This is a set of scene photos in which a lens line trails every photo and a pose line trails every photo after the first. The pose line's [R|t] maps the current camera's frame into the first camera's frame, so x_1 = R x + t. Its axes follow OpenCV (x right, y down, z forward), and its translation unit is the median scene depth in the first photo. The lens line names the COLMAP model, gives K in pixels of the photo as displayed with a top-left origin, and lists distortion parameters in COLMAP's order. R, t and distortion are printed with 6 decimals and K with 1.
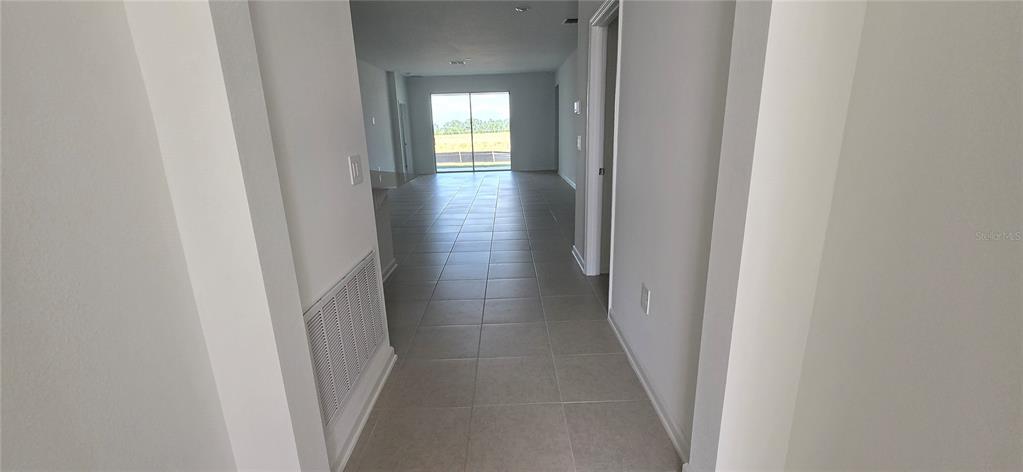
lens RADIAL K [[418.9, 0, 509.0], [0, 418.9, 241.5], [0, 0, 1]] dist [0.000340, 0.000642]
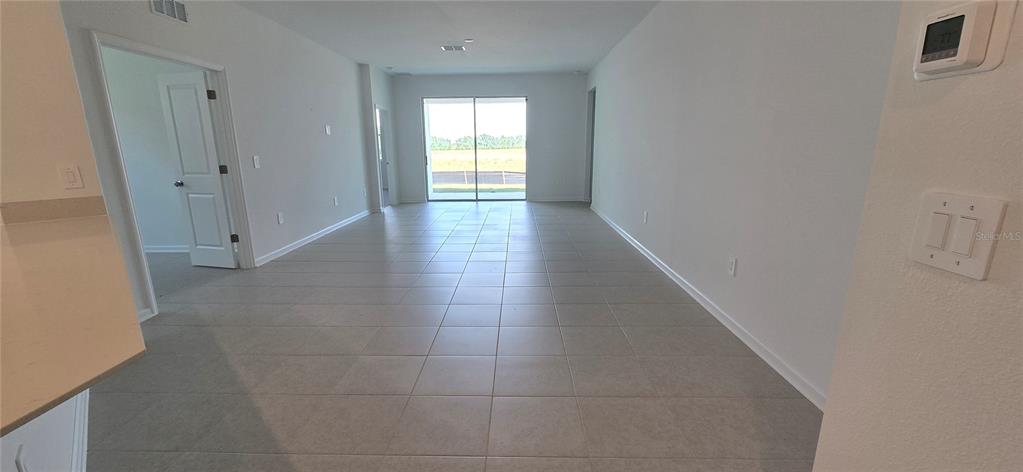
lens RADIAL K [[418.9, 0, 509.0], [0, 418.9, 241.5], [0, 0, 1]] dist [0.000340, 0.000642]
pose [[0.999402, 0.026675, -0.022004, -0.007081], [-0.027482, 0.998928, -0.037243, -0.066096], [0.020987, 0.037825, 0.999064, 0.244114]]
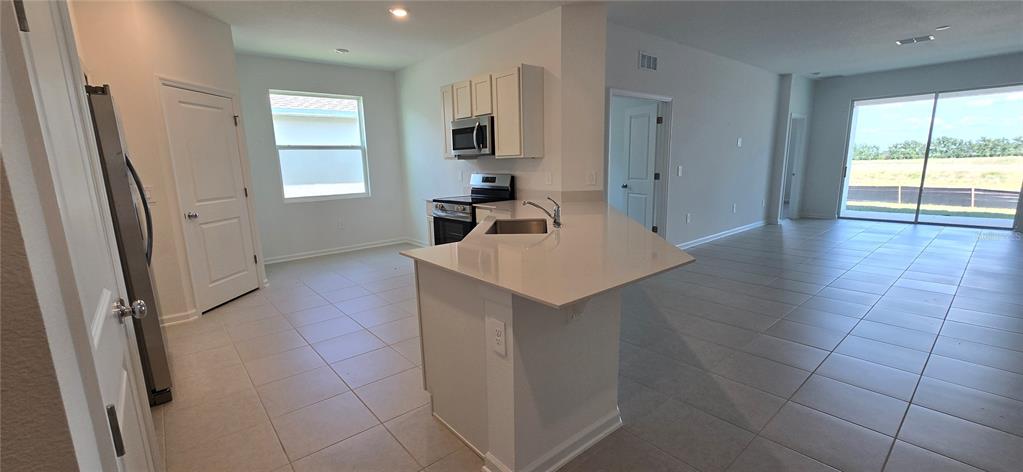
lens RADIAL K [[418.9, 0, 509.0], [0, 418.9, 241.5], [0, 0, 1]] dist [0.000340, 0.000642]
pose [[0.641058, 0.159728, -0.750688, -0.002790], [-0.198684, 0.979299, 0.038702, -0.049201], [0.741330, 0.124340, 0.659522, 0.175878]]
